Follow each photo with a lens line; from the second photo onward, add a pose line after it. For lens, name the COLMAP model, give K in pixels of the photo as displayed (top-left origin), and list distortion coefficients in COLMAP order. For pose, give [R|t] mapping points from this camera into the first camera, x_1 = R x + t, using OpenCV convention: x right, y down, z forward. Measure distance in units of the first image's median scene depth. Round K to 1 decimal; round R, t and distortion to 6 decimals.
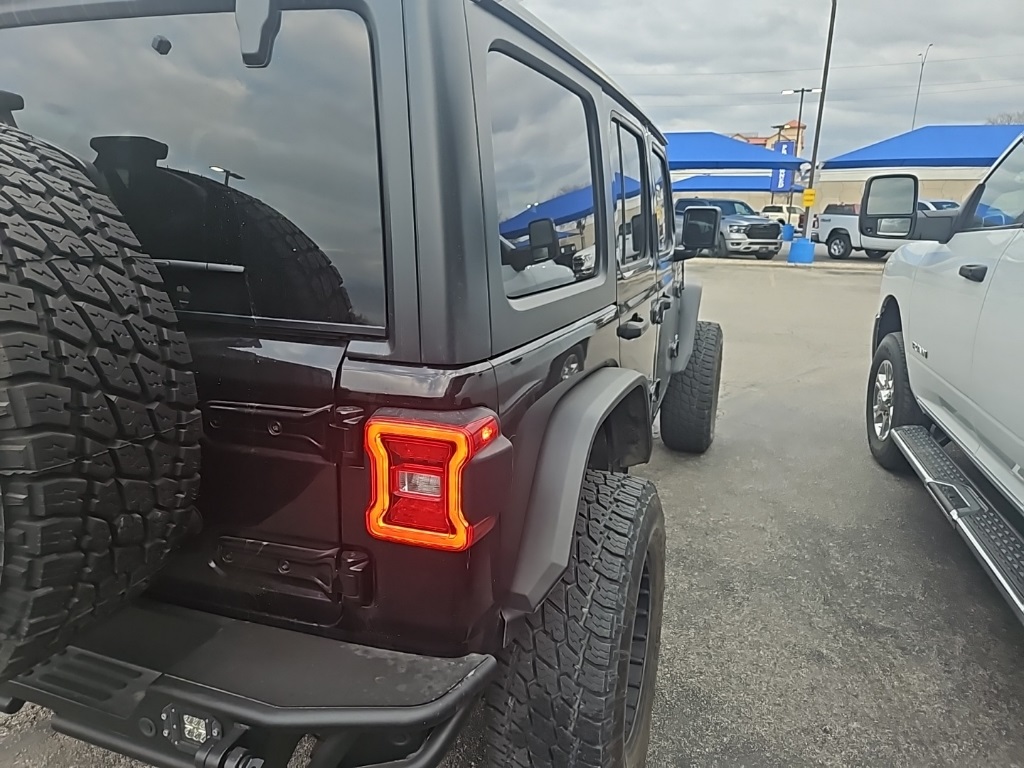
lens RADIAL K [[688.1, 0, 512.0], [0, 688.1, 384.0], [0, 0, 1]] dist [0.055393, -0.041343]
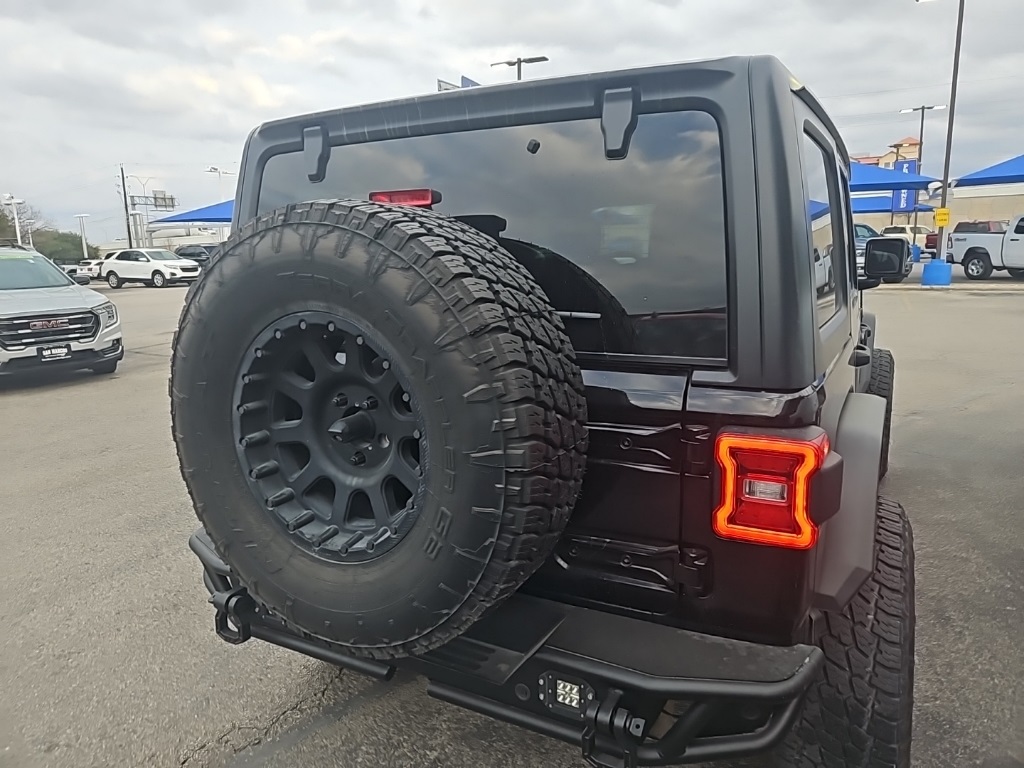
lens RADIAL K [[682.3, 0, 509.9], [0, 682.3, 367.4], [0, 0, 1]] dist [0.094713, -0.081957]
pose [[0.989643, -0.018220, -0.142392, -0.289956], [0.008096, 0.997418, -0.071352, 0.011425], [0.143324, 0.069461, 0.987235, -0.186597]]
